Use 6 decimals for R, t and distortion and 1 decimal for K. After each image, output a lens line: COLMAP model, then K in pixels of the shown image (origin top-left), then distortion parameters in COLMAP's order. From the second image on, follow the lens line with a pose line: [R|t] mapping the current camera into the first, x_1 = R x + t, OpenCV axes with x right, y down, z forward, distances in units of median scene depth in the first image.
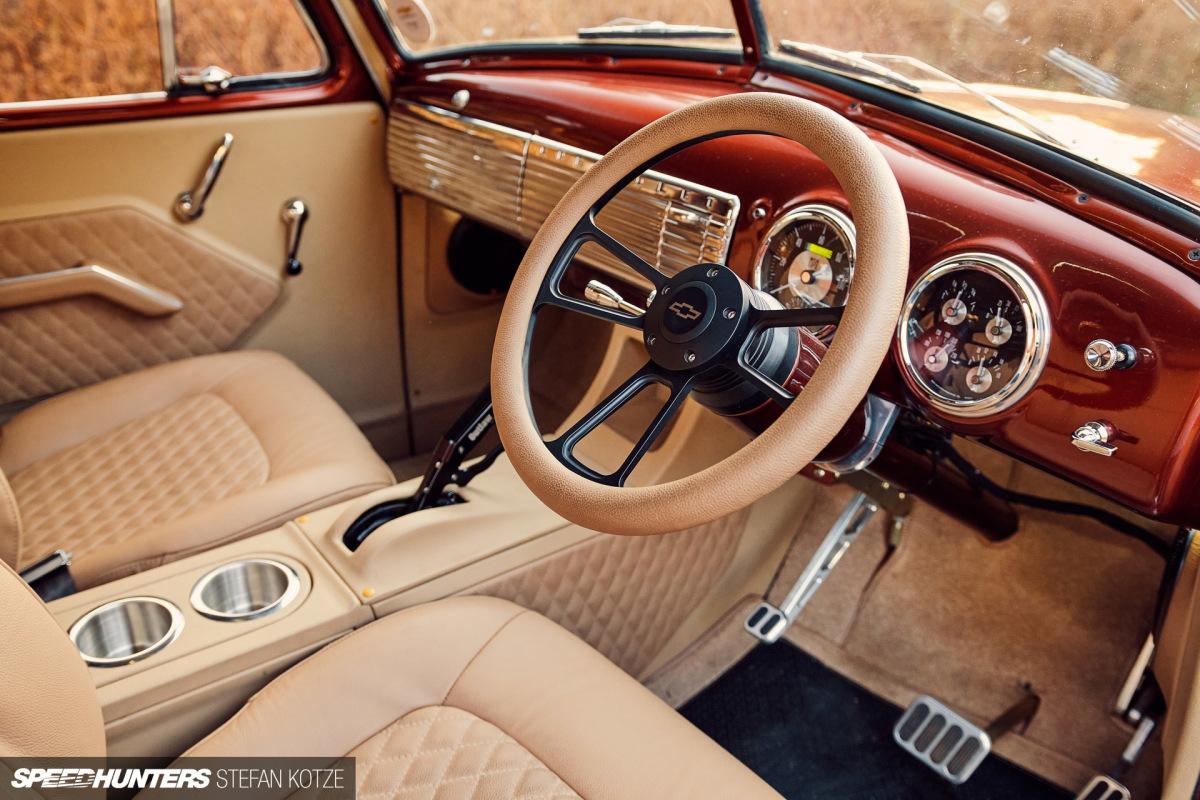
lens RADIAL K [[949.6, 0, 591.6], [0, 949.6, 409.8], [0, 0, 1]] dist [-0.082282, 0.054856]
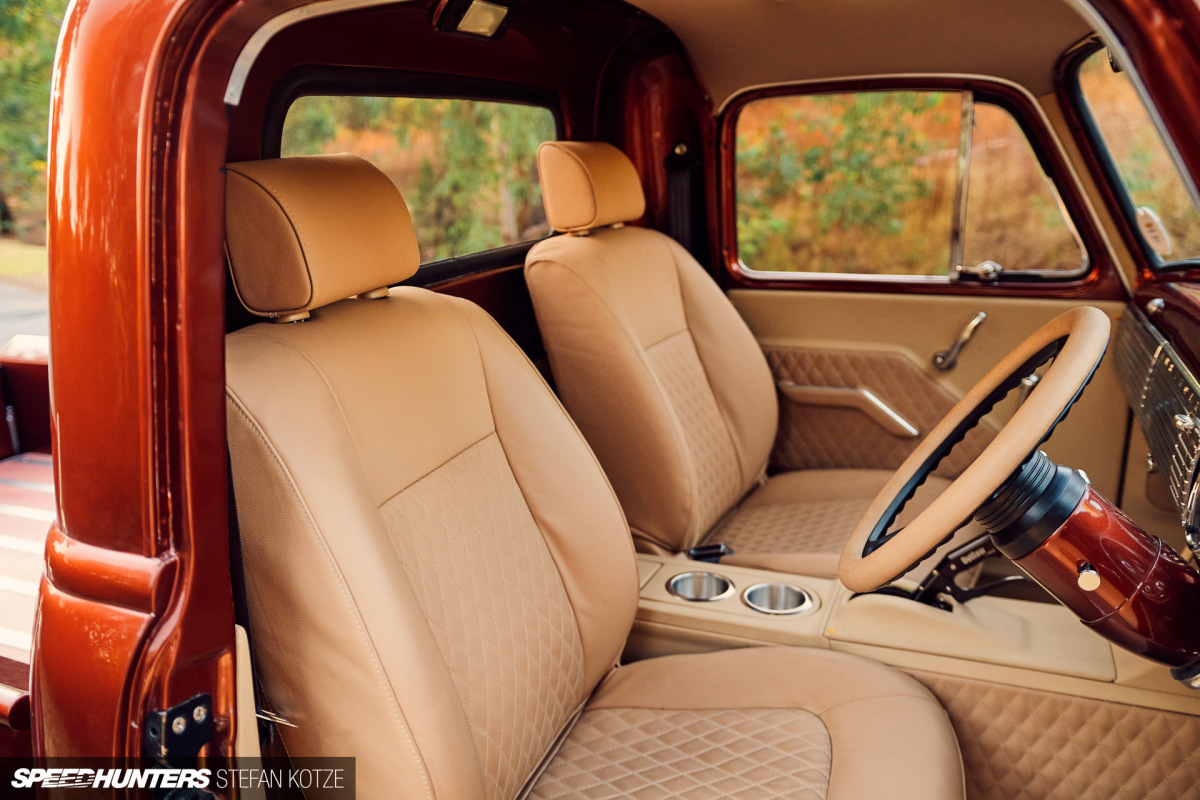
lens RADIAL K [[949.6, 0, 591.6], [0, 949.6, 409.8], [0, 0, 1]] dist [-0.082282, 0.054856]
pose [[0.492055, 0.189391, -0.849714, 0.466258], [-0.344755, 0.938644, 0.009570, 0.000555], [0.799391, 0.288234, 0.527158, -0.059917]]
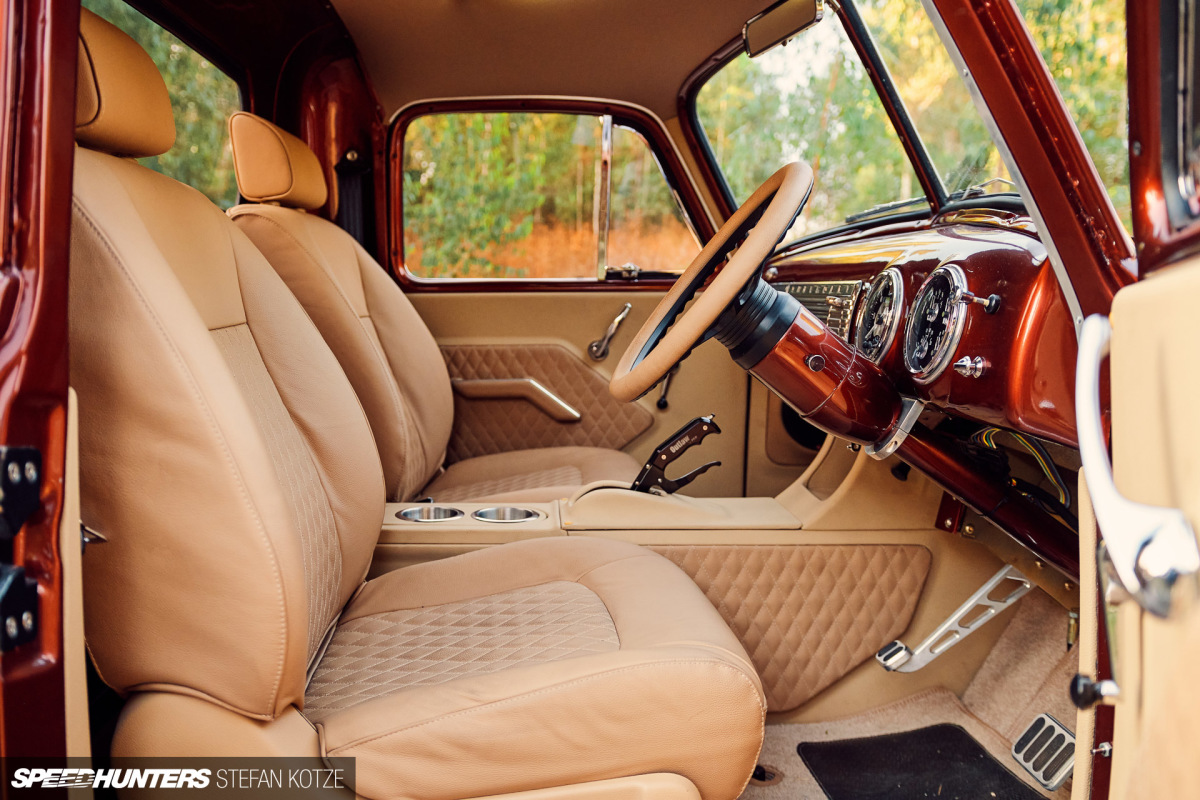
lens RADIAL K [[949.6, 0, 591.6], [0, 949.6, 409.8], [0, 0, 1]] dist [-0.082282, 0.054856]
pose [[0.824281, 0.048783, -0.564075, 0.421035], [-0.240226, 0.932291, -0.270415, 0.284853], [0.512690, 0.358404, 0.780189, -0.137683]]
